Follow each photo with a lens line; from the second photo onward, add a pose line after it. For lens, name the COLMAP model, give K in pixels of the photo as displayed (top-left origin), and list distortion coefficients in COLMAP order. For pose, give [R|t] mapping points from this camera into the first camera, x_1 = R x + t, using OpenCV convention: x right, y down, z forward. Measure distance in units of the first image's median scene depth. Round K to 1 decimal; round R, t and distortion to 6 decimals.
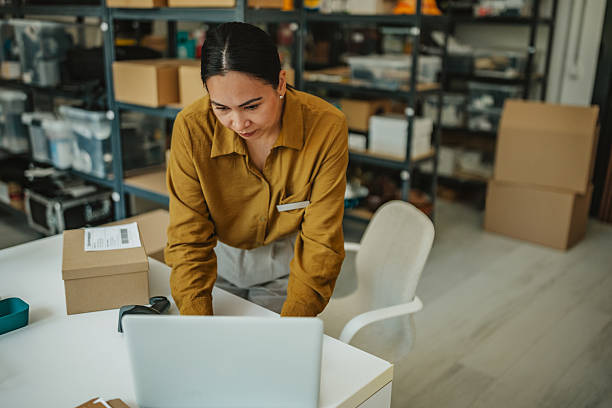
lens RADIAL K [[612.5, 0, 309.2], [0, 612.5, 194.1], [0, 0, 1]] dist [-0.022772, 0.000000]
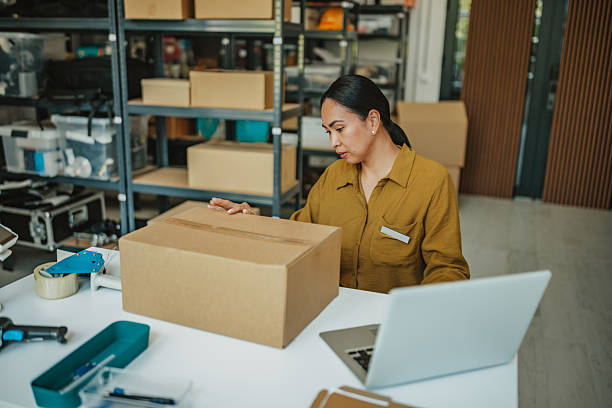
lens RADIAL K [[579.0, 0, 294.6], [0, 579.0, 203.1], [0, 0, 1]] dist [-0.010872, 0.000000]
pose [[0.934659, -0.095919, 0.342362, -0.354120], [0.100577, 0.994921, 0.004165, 0.038631], [-0.341022, 0.030541, 0.939559, -0.052738]]
